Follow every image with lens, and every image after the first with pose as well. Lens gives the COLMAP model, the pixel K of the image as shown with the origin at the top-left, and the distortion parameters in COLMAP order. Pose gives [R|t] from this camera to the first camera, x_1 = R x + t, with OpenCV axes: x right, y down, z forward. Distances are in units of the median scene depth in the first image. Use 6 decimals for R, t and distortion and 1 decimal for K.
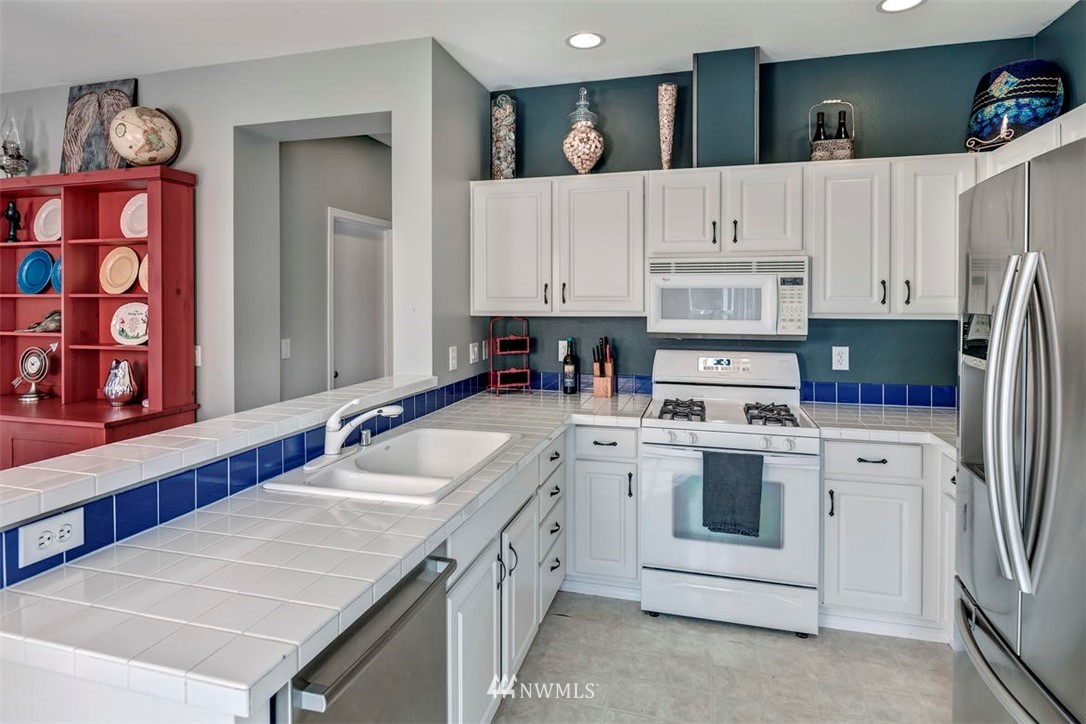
lens RADIAL K [[591.7, 0, 546.8], [0, 591.7, 305.3], [0, 0, 1]] dist [-0.006567, -0.004713]
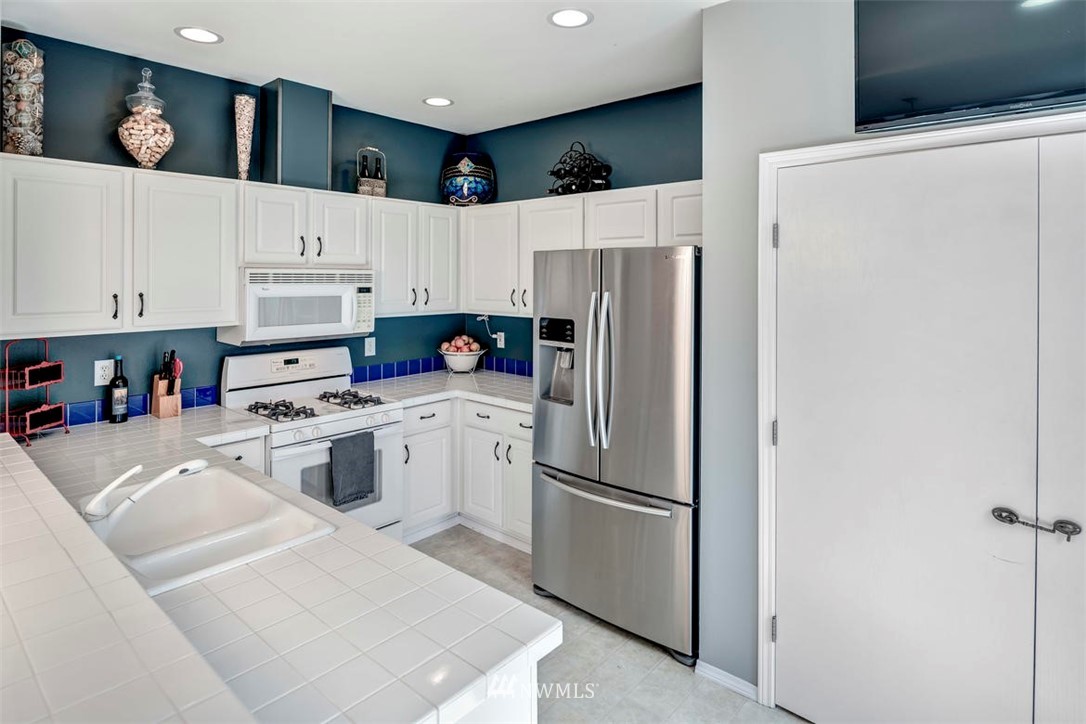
lens RADIAL K [[591.7, 0, 546.8], [0, 591.7, 277.6], [0, 0, 1]] dist [-0.006567, -0.004713]
pose [[0.420358, -0.000964, 0.907358, -0.494596], [0.004818, 0.999988, -0.001170, -0.055847], [-0.907346, 0.004864, 0.420357, 0.101831]]
